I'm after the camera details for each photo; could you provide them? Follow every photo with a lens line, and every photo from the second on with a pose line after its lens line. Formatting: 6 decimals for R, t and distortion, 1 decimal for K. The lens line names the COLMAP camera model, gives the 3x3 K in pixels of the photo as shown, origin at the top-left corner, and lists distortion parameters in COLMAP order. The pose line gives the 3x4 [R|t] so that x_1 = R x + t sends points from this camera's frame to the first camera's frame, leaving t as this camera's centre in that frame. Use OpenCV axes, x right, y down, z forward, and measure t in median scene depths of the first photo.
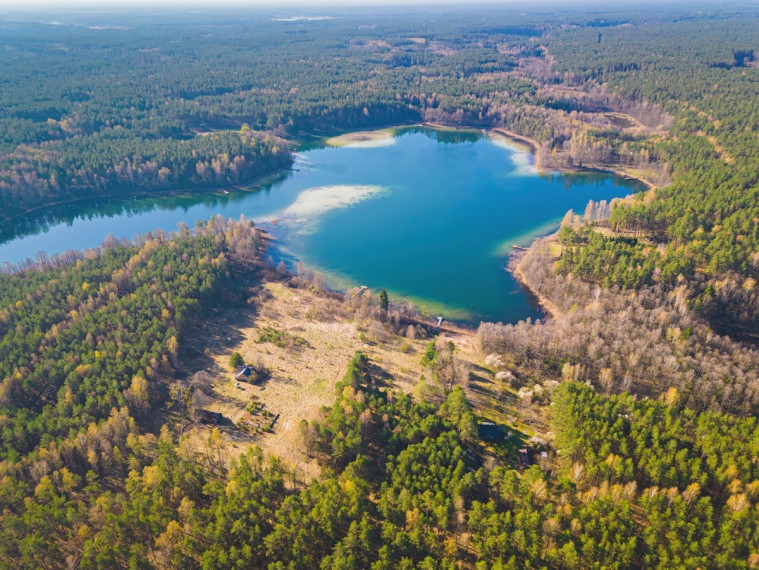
lens RADIAL K [[532.8, 0, 378.8], [0, 532.8, 279.3], [0, 0, 1]] dist [0.082799, -0.050332]
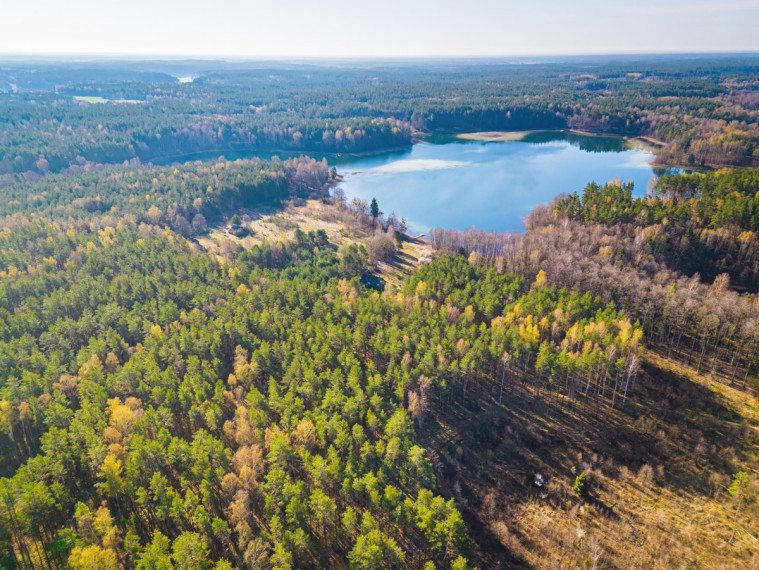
lens RADIAL K [[532.8, 0, 383.0], [0, 532.8, 285.2], [0, 0, 1]] dist [0.082799, -0.050332]
pose [[0.915993, 0.165365, -0.365528, 0.286789], [-0.191837, 0.980727, -0.037050, 0.145214], [0.352356, 0.104059, 0.930063, -0.030329]]
